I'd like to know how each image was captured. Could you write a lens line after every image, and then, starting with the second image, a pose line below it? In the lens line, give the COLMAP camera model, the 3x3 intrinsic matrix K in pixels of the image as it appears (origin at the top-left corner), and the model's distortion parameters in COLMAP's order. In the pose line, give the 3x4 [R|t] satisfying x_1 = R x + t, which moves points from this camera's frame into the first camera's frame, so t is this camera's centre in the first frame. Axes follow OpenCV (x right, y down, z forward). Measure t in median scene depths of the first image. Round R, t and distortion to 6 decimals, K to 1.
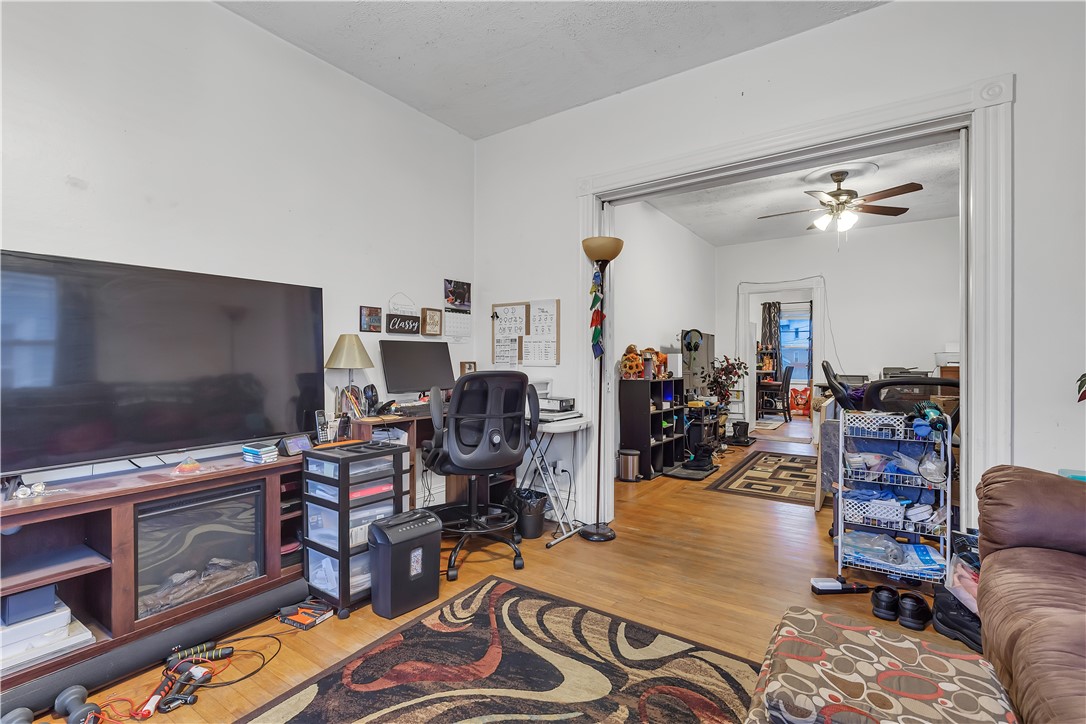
lens RADIAL K [[498.7, 0, 541.3], [0, 498.7, 363.0], [0, 0, 1]] dist [0.005033, 0.000320]
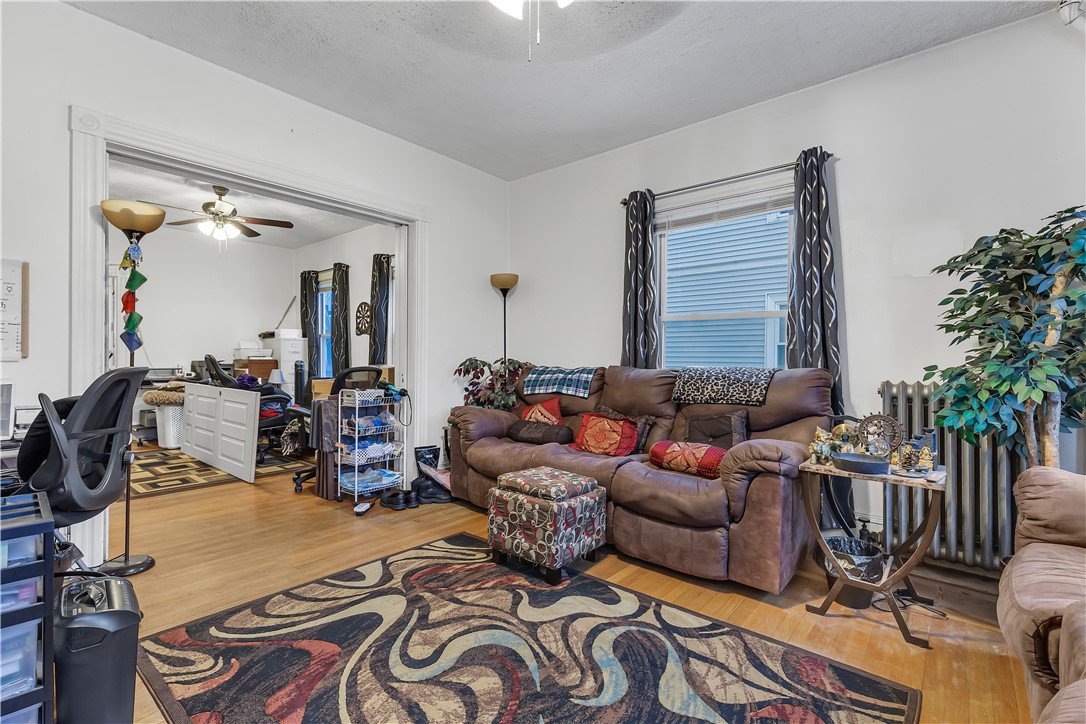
lens RADIAL K [[482.6, 0, 533.1], [0, 482.6, 356.7], [0, 0, 1]] dist [0.010233, -0.000656]
pose [[0.123119, 0.003225, 0.992387, -0.885359], [-0.003301, 0.999991, -0.002840, 0.001320], [-0.992386, -0.002926, 0.123129, 0.375266]]
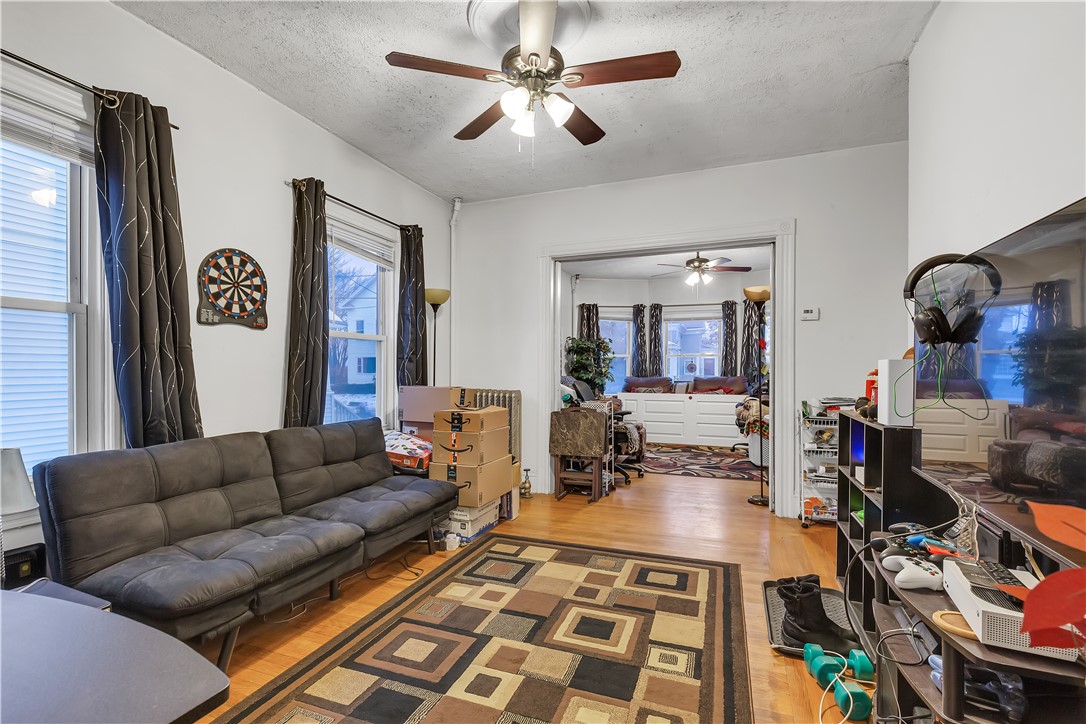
lens RADIAL K [[498.7, 0, 535.0], [0, 498.7, 372.2], [0, 0, 1]] dist [0.005033, 0.000320]
pose [[-0.975498, 0.001071, -0.220005, 1.613994], [-0.001410, 0.999937, 0.011119, -0.034377], [0.220003, 0.011157, -0.975435, 3.433535]]
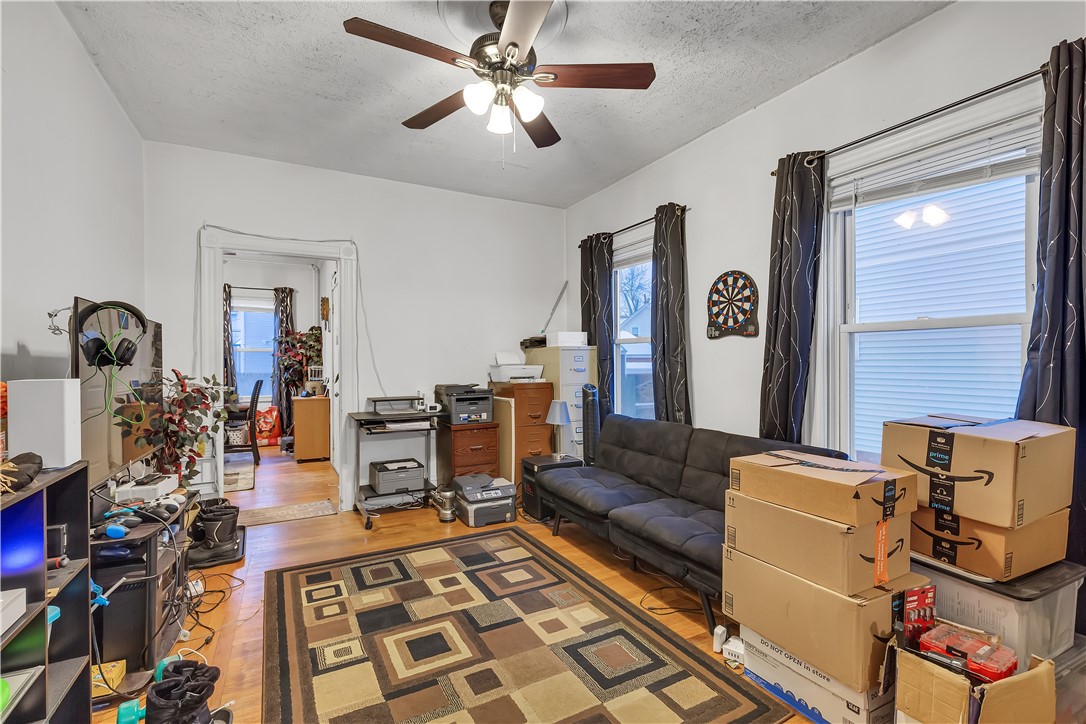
lens RADIAL K [[498.7, 0, 542.2], [0, 498.7, 365.3], [0, 0, 1]] dist [0.005033, 0.000320]
pose [[0.471395, -0.007446, 0.881891, 0.400781], [0.006136, 0.999968, 0.005163, -0.068286], [-0.881901, 0.002977, 0.471425, 1.647197]]
